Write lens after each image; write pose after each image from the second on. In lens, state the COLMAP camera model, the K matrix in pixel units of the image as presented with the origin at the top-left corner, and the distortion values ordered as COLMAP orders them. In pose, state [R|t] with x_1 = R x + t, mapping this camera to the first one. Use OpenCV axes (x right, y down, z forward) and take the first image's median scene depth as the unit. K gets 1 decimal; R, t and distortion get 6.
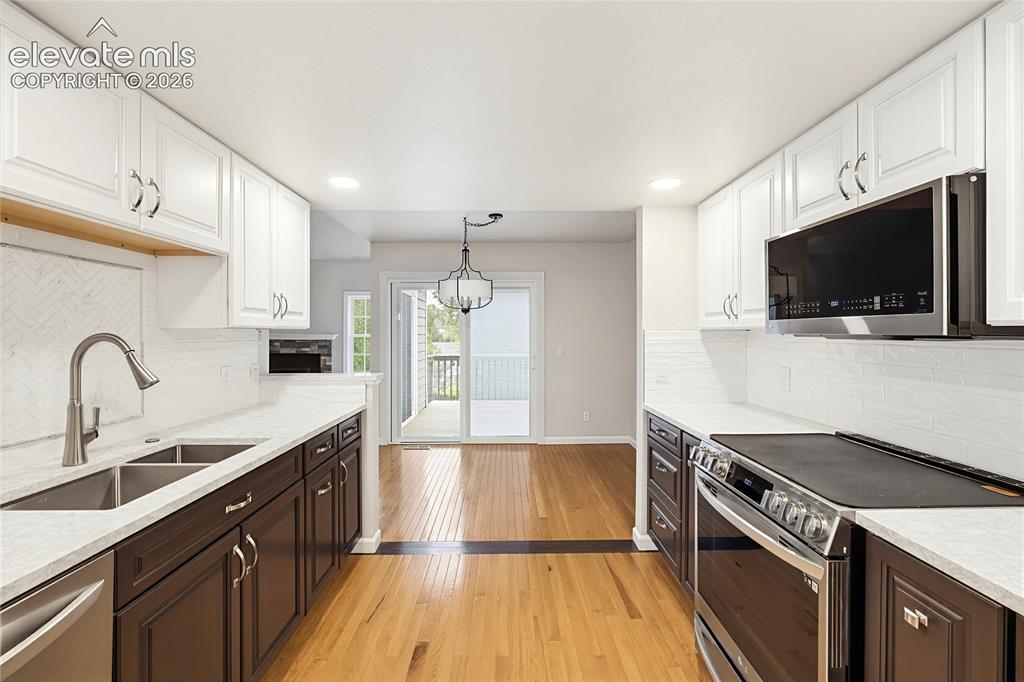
lens RADIAL K [[434.6, 0, 509.0], [0, 434.6, 338.4], [0, 0, 1]] dist [-0.003267, 0.000001]
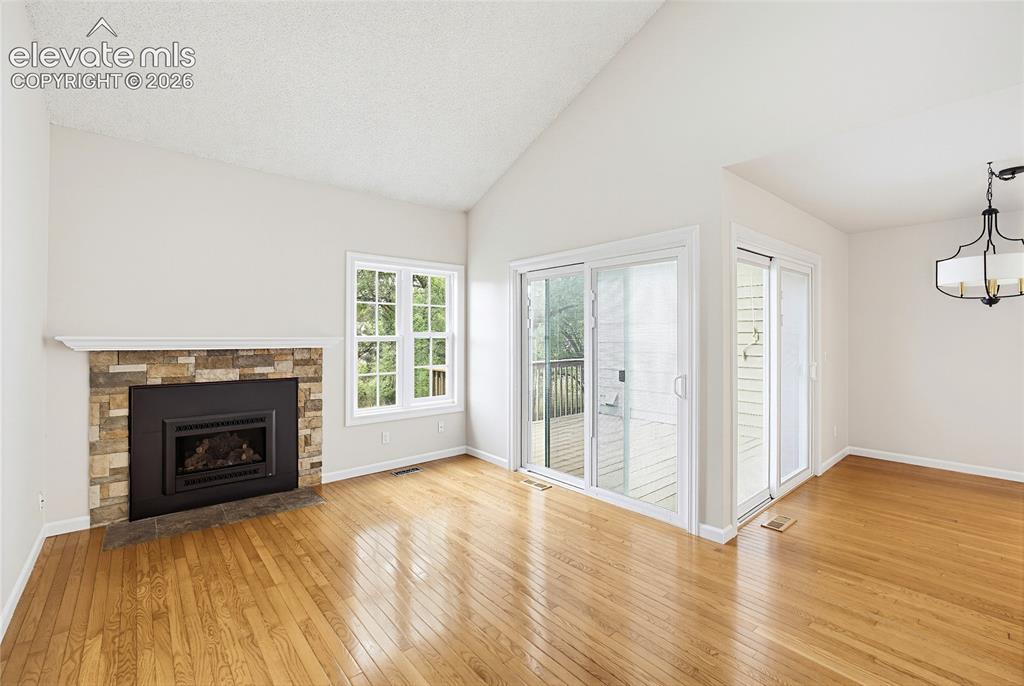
lens RADIAL K [[438.6, 0, 508.4], [0, 438.6, 339.9], [0, 0, 1]] dist [-0.017019, 0.006924]
pose [[0.766129, -0.006627, 0.642652, -0.566128], [0.009256, 0.999957, -0.000723, -0.003607], [-0.642620, 0.006502, 0.766158, 0.482224]]
